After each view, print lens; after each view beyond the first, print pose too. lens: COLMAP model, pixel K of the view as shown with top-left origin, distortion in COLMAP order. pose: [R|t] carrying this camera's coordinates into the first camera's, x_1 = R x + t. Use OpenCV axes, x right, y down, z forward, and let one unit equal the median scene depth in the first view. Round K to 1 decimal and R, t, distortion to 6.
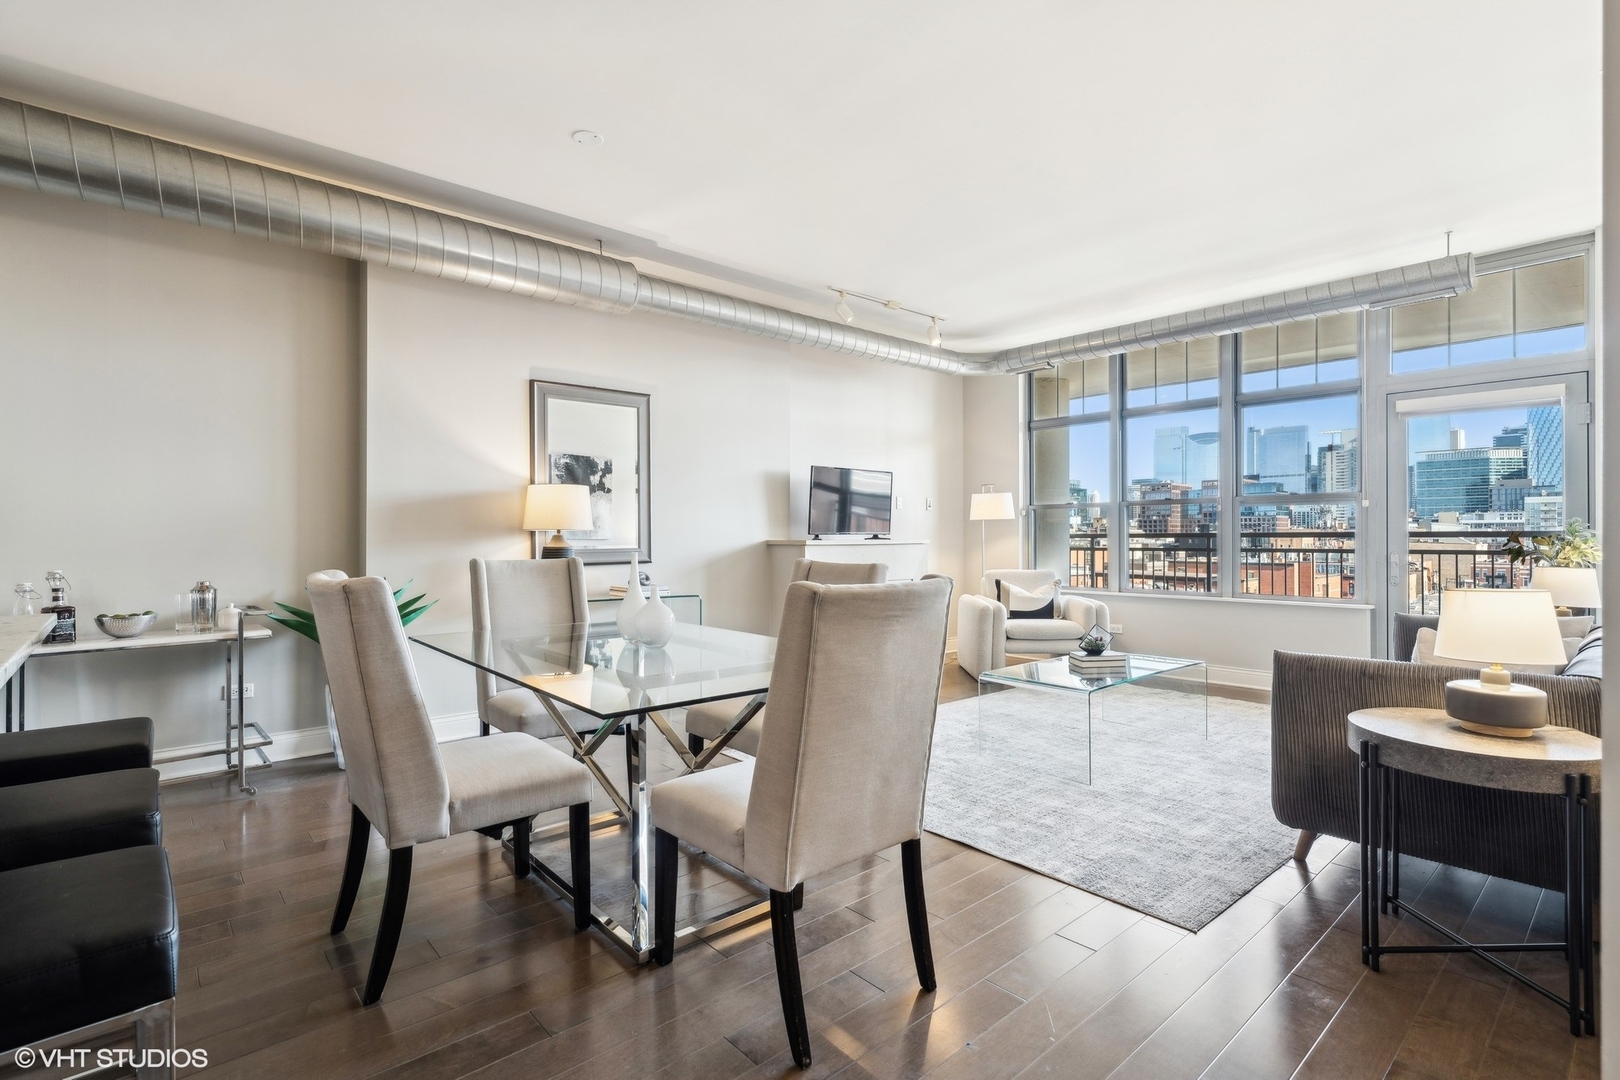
lens RADIAL K [[768.4, 0, 809.3], [0, 768.4, 536.6], [0, 0, 1]] dist [-0.001852, 0.000506]
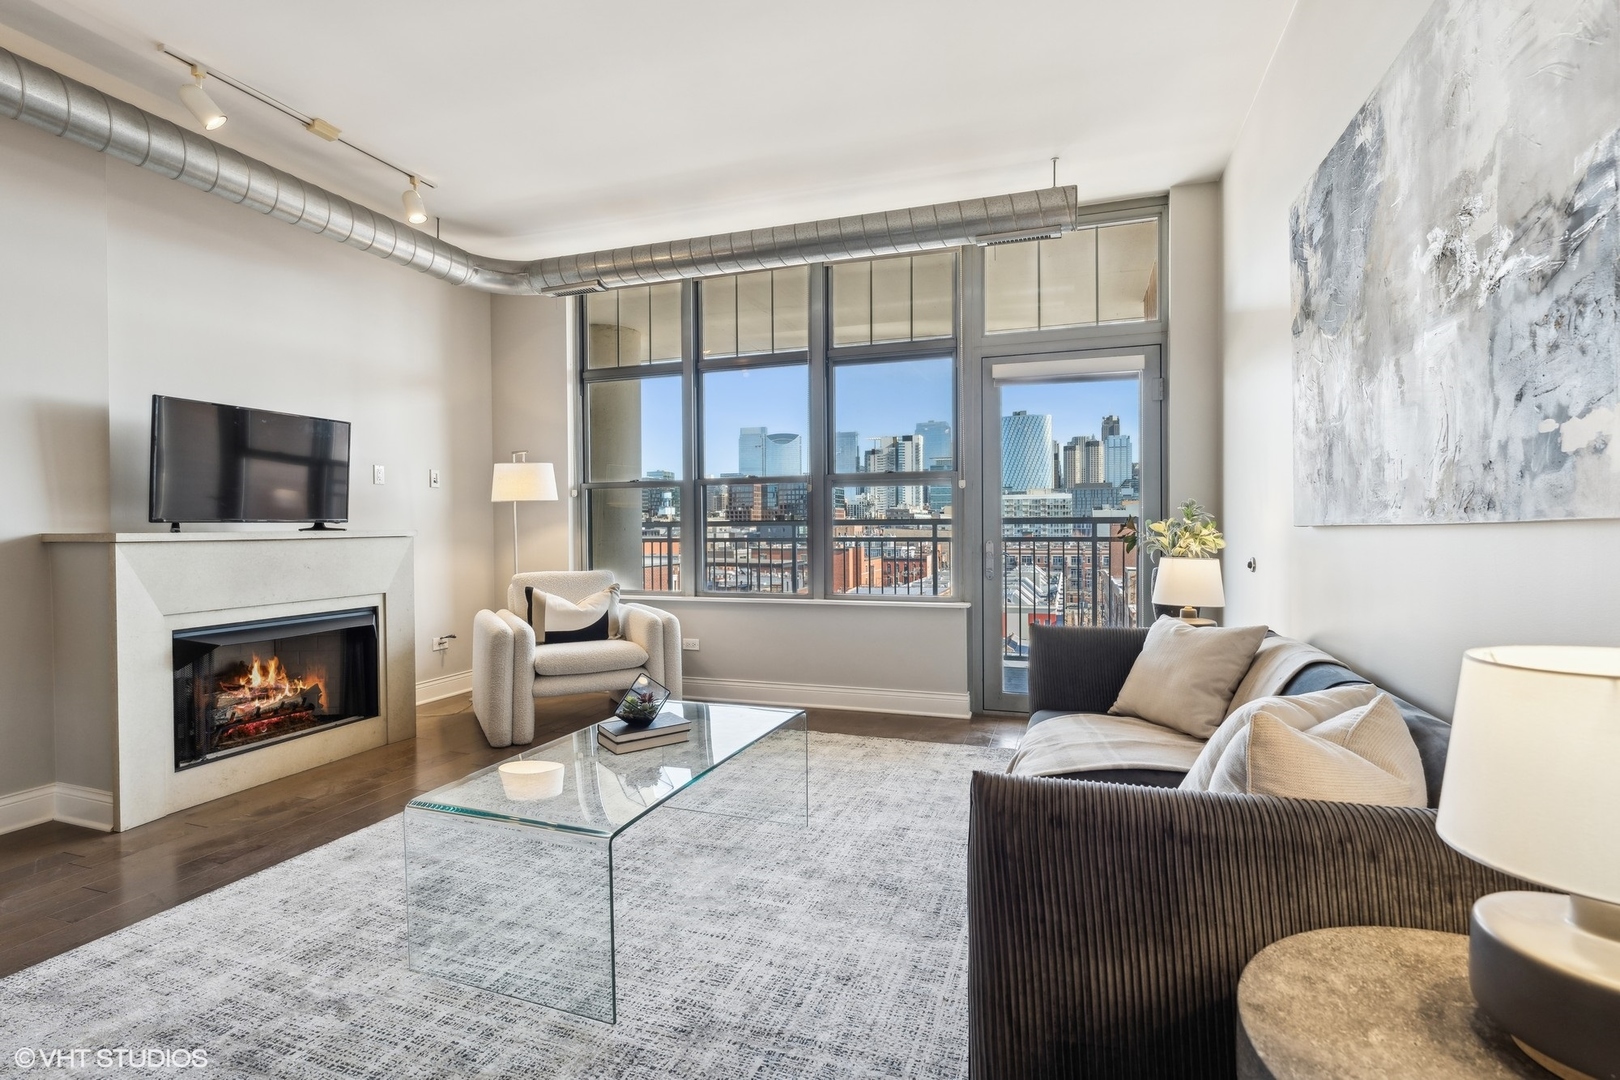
lens RADIAL K [[766.0, 0, 807.7], [0, 766.0, 540.3], [0, 0, 1]] dist [-0.003152, 0.000527]
pose [[0.872357, -0.013276, 0.488690, 0.131612], [0.004619, 0.999810, 0.018917, 0.001855], [-0.488848, -0.014245, 0.872253, 0.284382]]
